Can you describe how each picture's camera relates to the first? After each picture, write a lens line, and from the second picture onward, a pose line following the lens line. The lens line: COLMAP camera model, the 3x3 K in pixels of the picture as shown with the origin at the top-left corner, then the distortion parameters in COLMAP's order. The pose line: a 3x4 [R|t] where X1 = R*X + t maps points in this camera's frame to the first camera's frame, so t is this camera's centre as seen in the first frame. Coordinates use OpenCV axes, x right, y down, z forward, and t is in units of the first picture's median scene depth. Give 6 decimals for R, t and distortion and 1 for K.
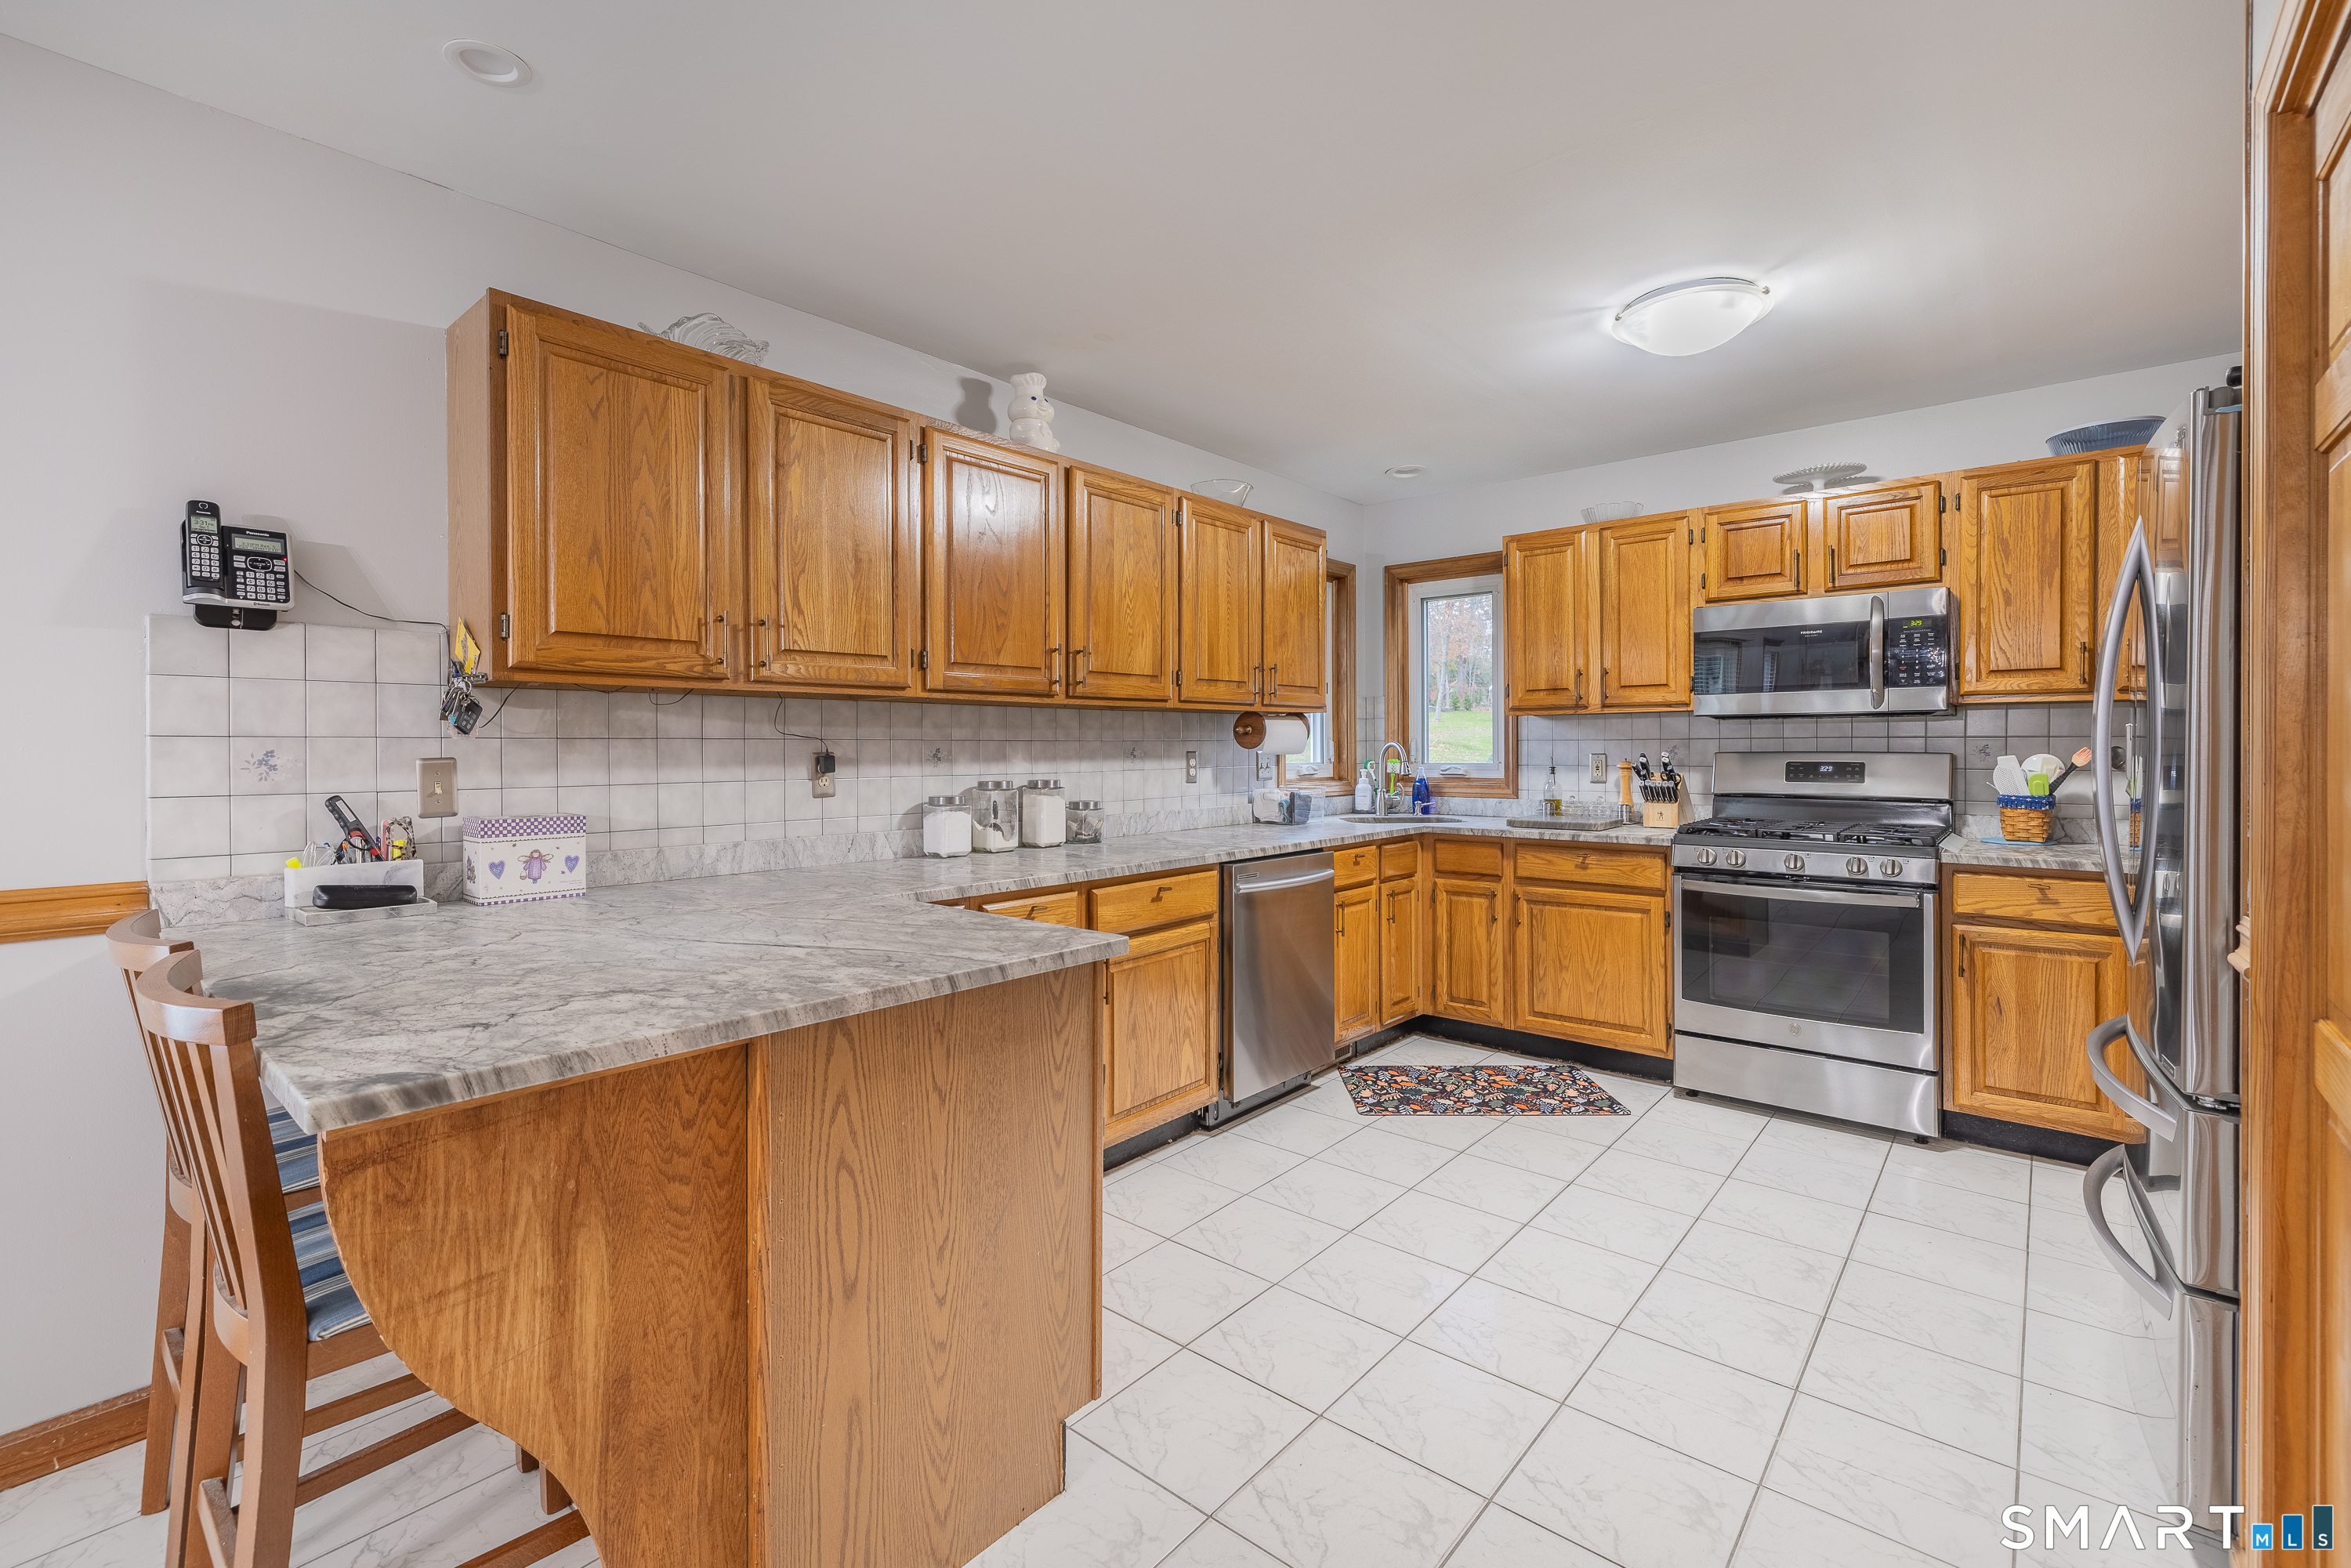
lens RADIAL K [[995.3, 0, 1198.0], [0, 995.3, 749.9], [0, 0, 1]] dist [0.001105, 0.000104]
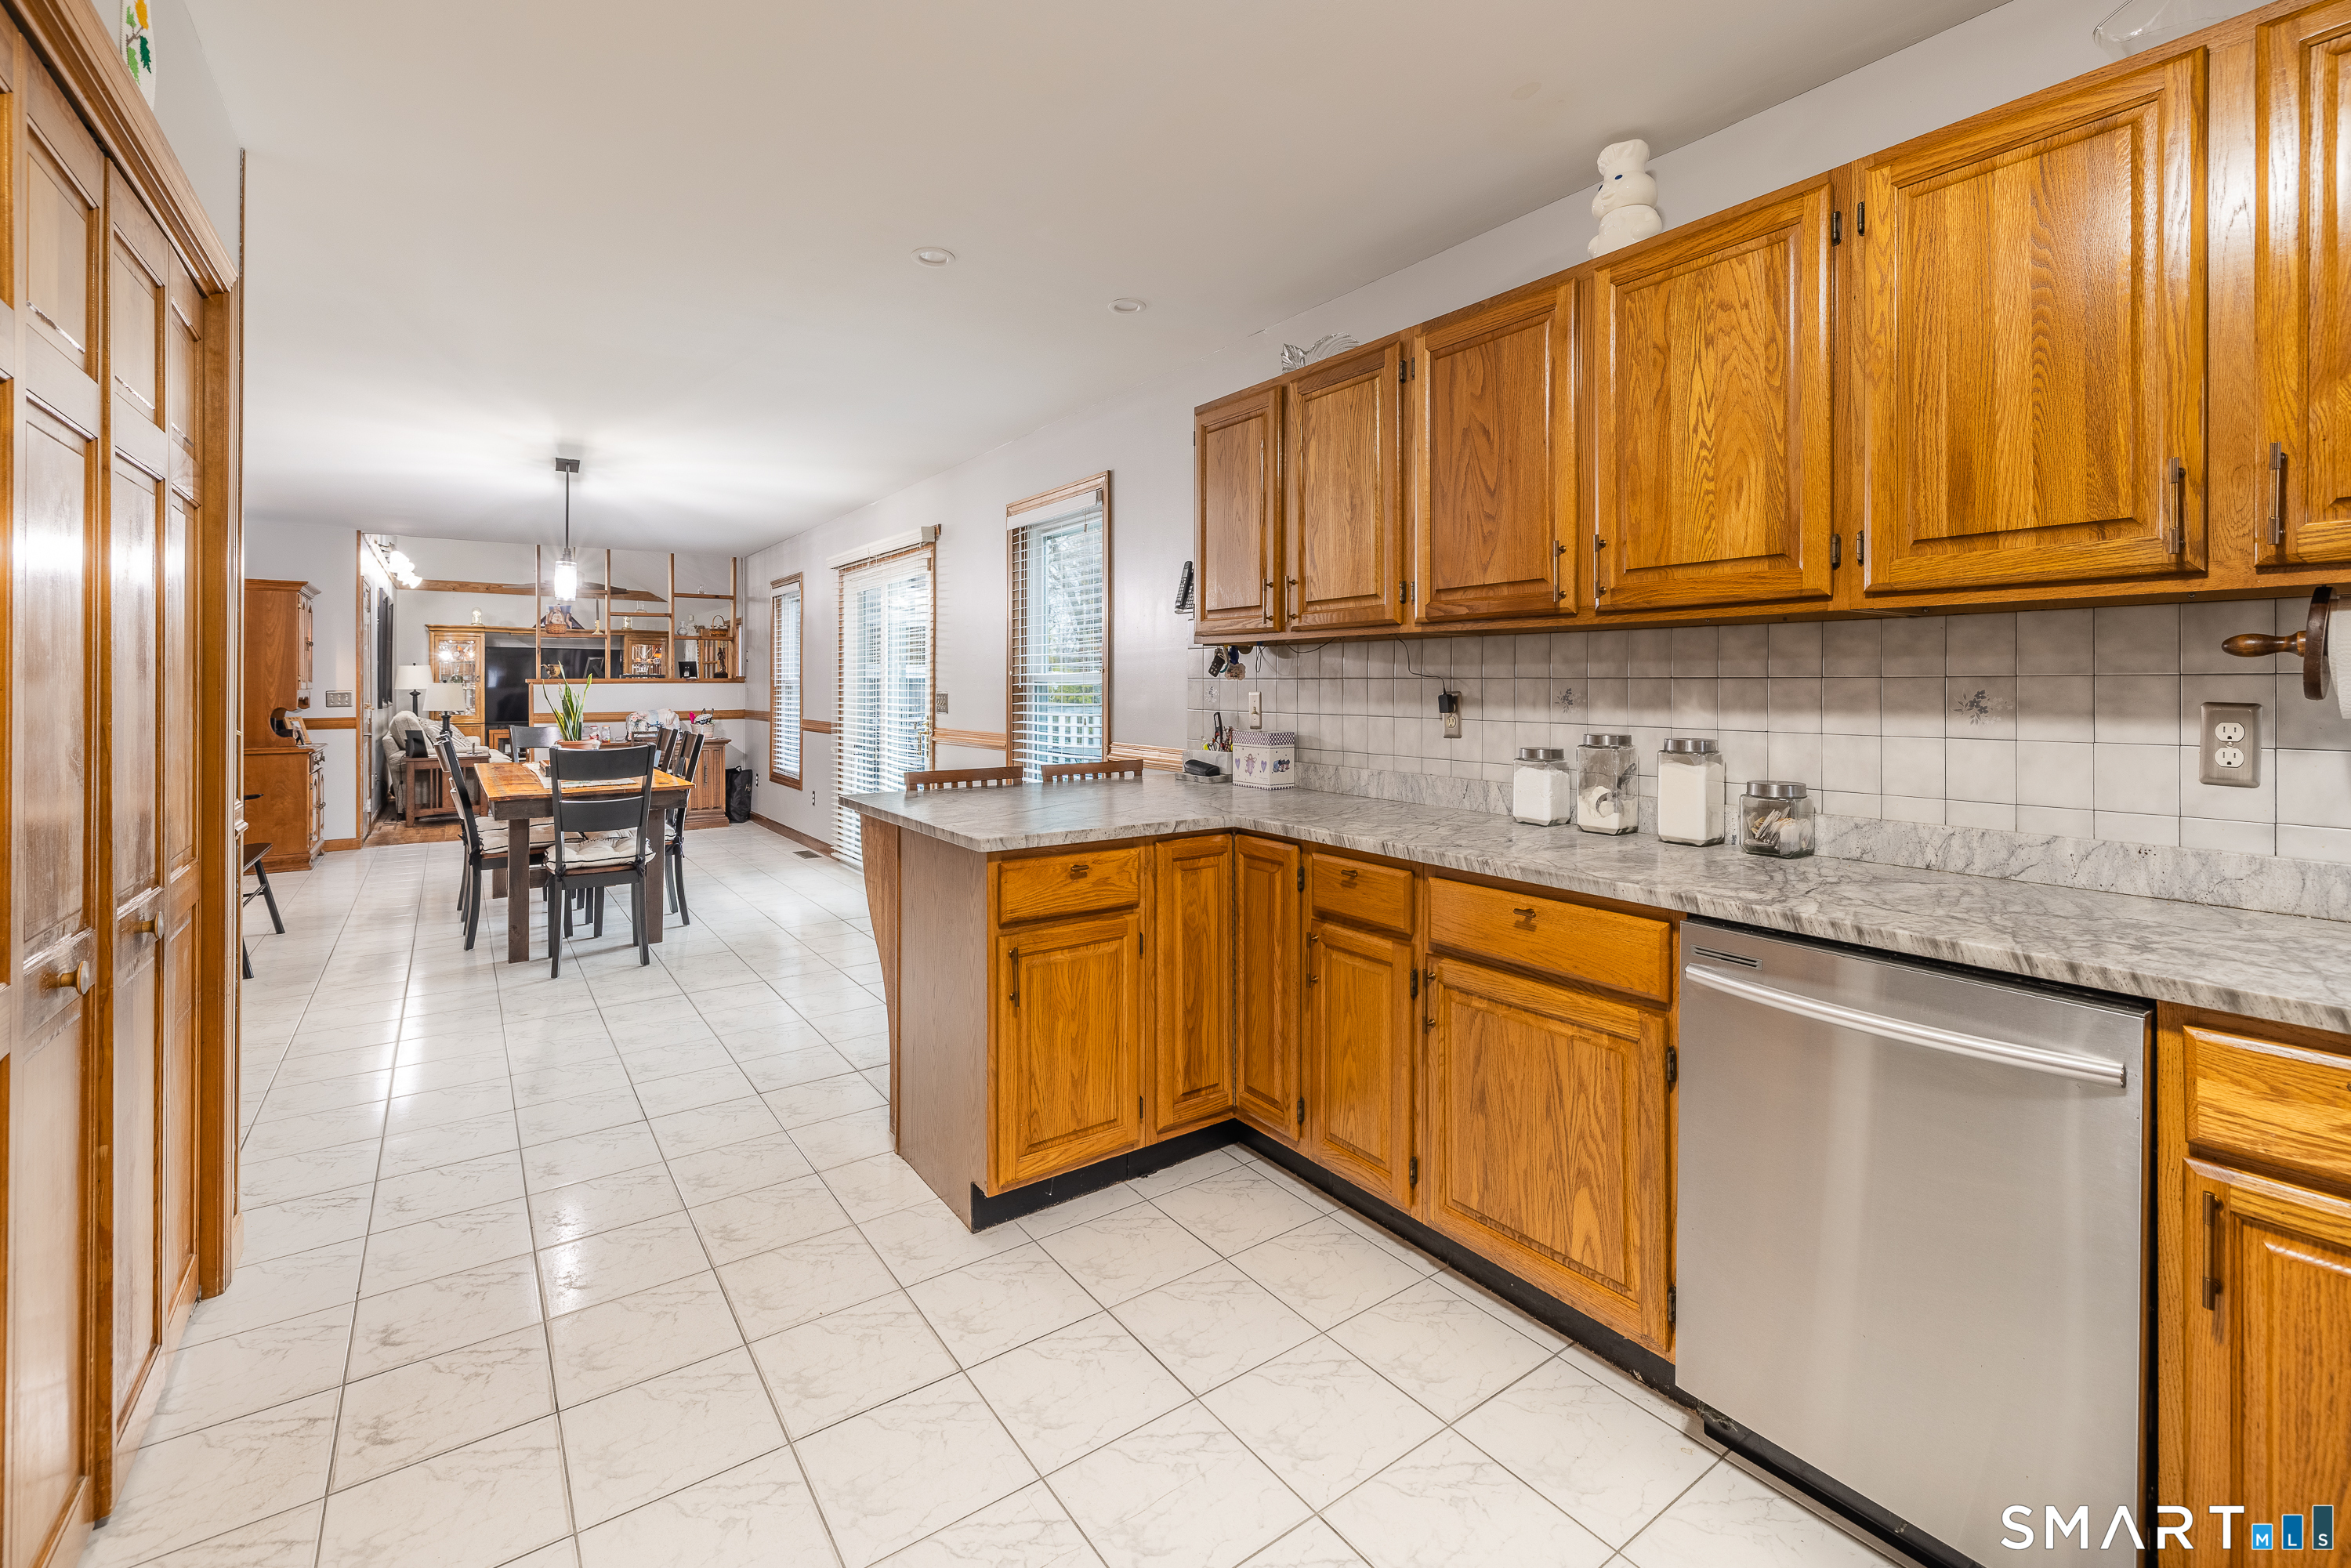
lens RADIAL K [[959.1, 0, 973.6], [0, 959.1, 682.7], [0, 0, 1]] dist [0.000649, 0.000092]
pose [[-0.351089, 0.000618, -0.936342, 0.621963], [-0.004853, 0.999985, 0.002479, -0.005943], [0.936329, 0.005415, -0.351081, 0.829685]]
